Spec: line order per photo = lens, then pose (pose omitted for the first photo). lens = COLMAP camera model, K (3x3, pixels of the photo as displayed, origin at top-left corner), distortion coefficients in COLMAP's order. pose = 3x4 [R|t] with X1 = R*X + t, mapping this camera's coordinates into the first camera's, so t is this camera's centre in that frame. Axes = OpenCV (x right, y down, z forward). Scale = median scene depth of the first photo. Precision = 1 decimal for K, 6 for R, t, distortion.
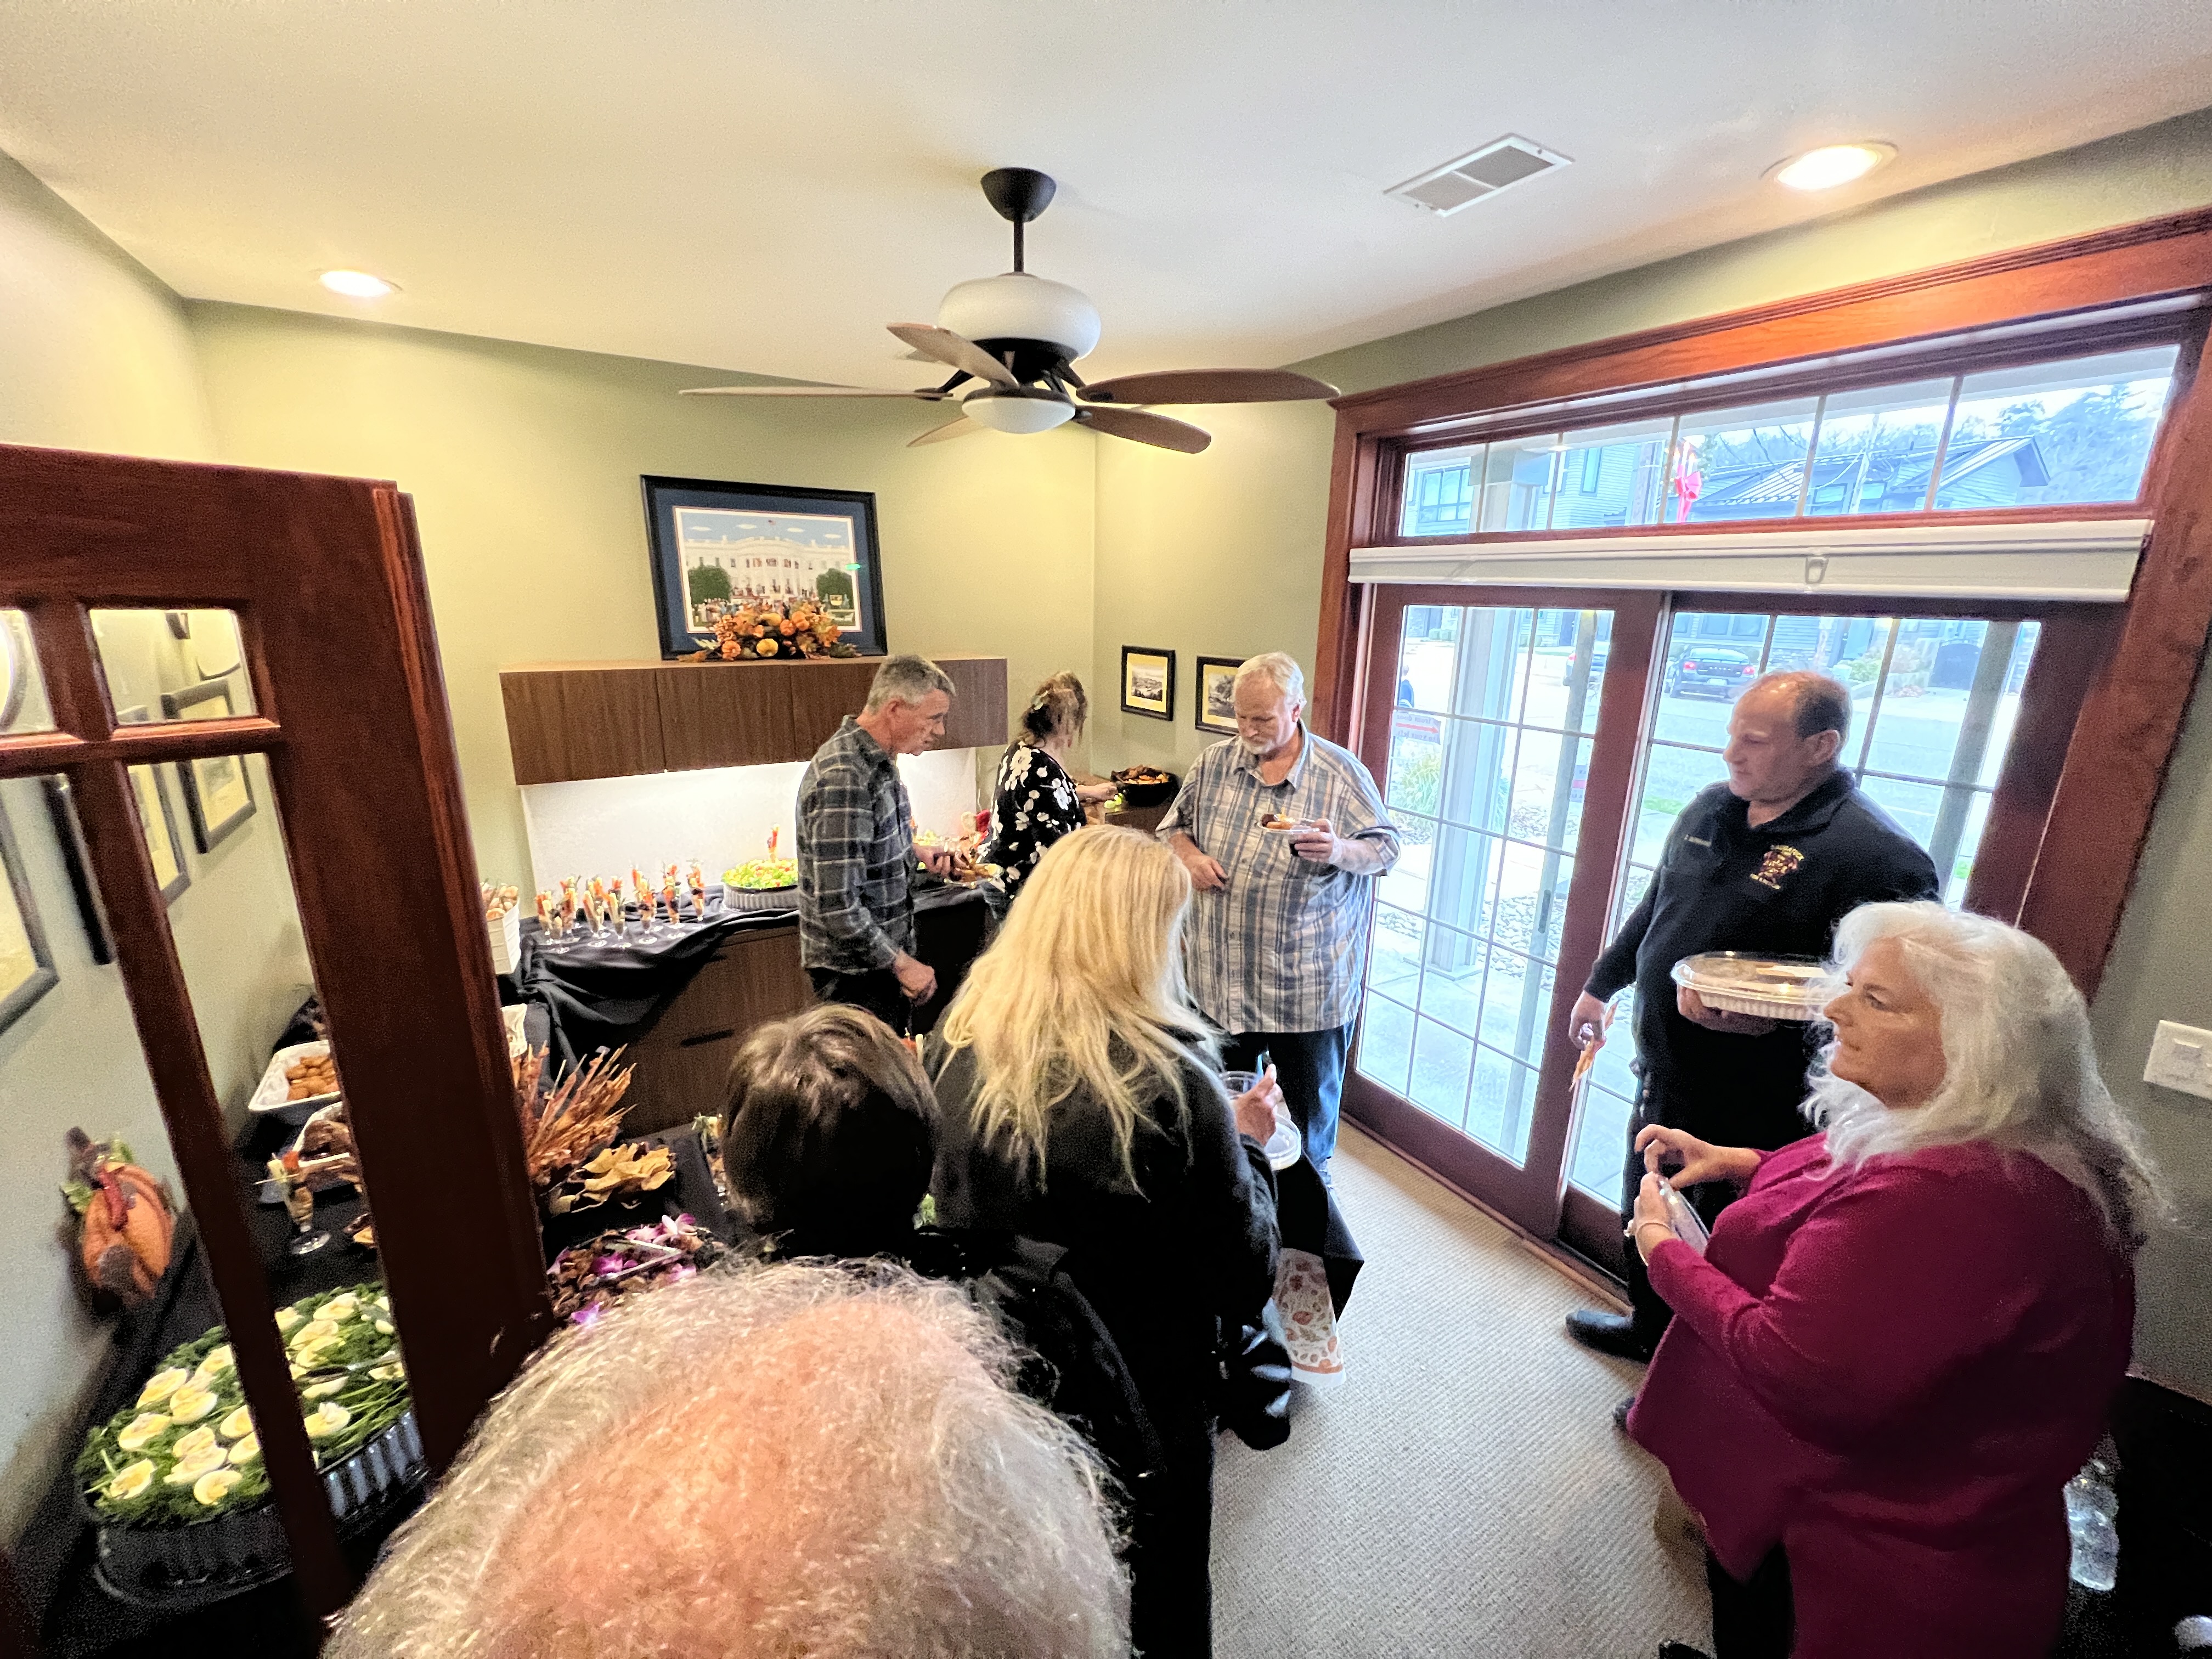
lens RADIAL K [[887.8, 0, 1101.9], [0, 887.8, 829.3], [0, 0, 1]] dist [-0.003289, -0.000363]
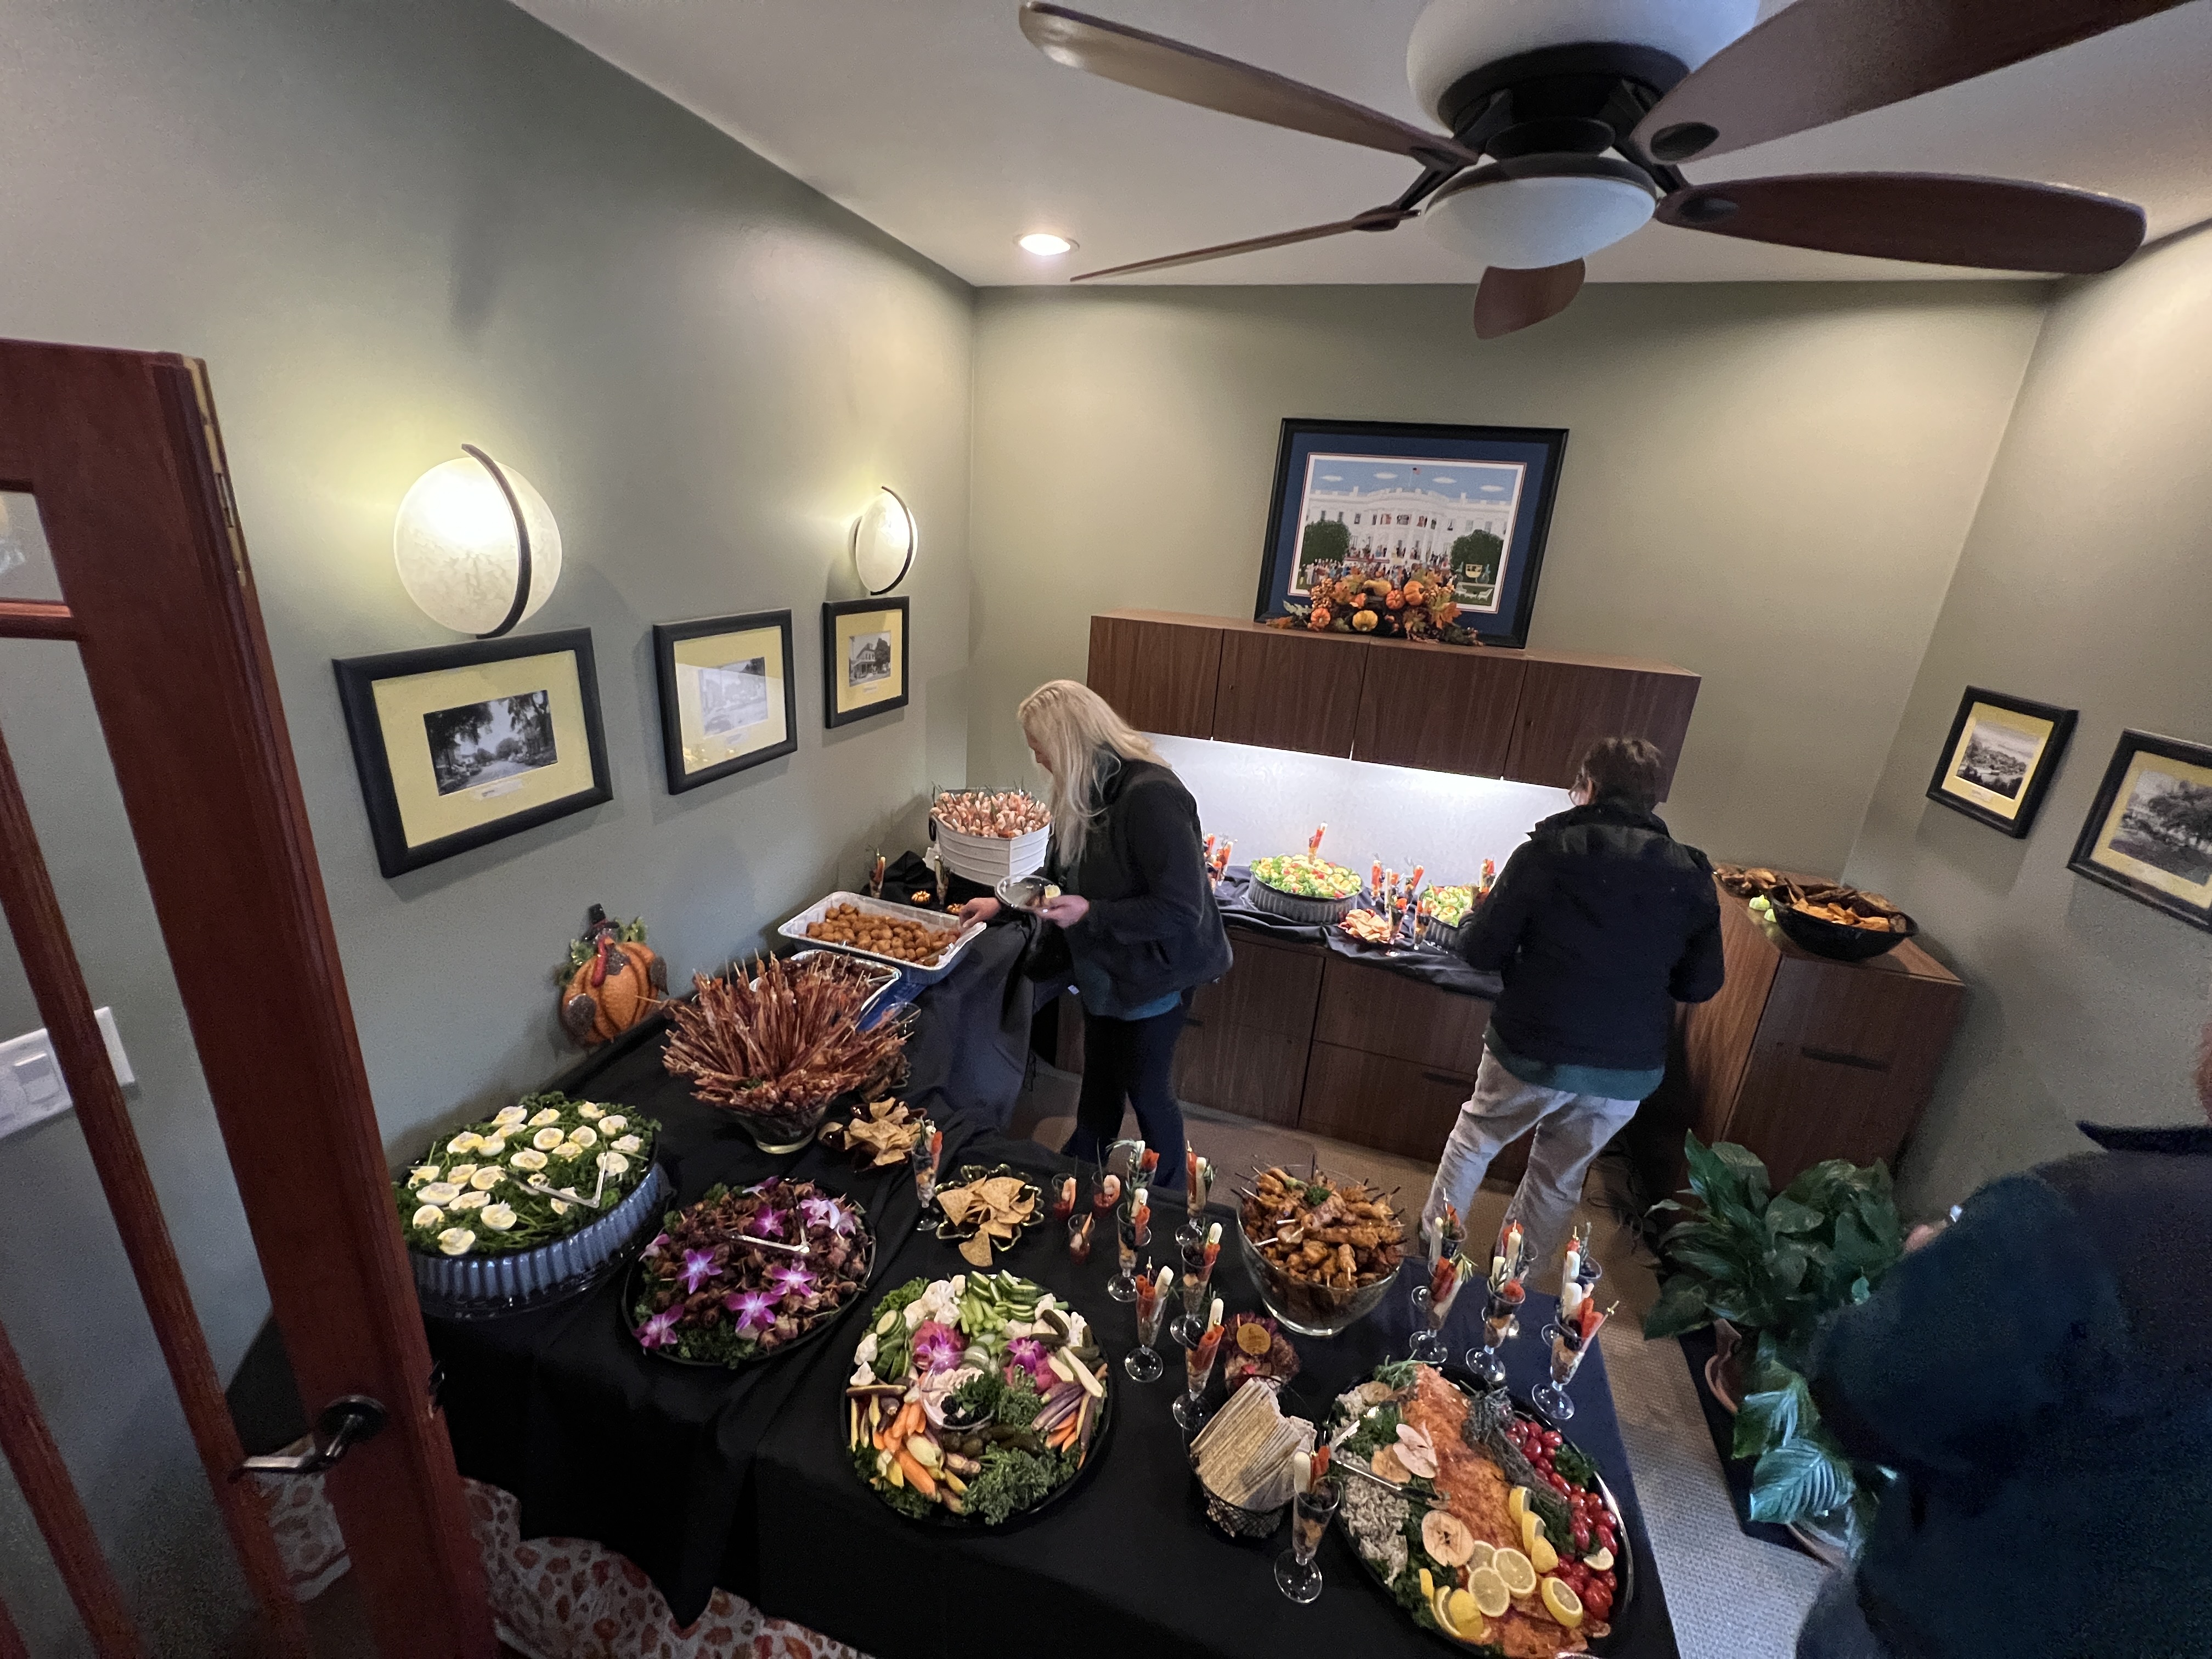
lens RADIAL K [[887.8, 0, 1099.3], [0, 887.8, 819.3], [0, 0, 1]] dist [-0.003289, -0.000363]
pose [[0.635261, 0.267948, -0.724326, 0.123778], [-0.254403, 0.958141, 0.131323, -0.070685], [0.729194, 0.100846, 0.676836, 0.265636]]
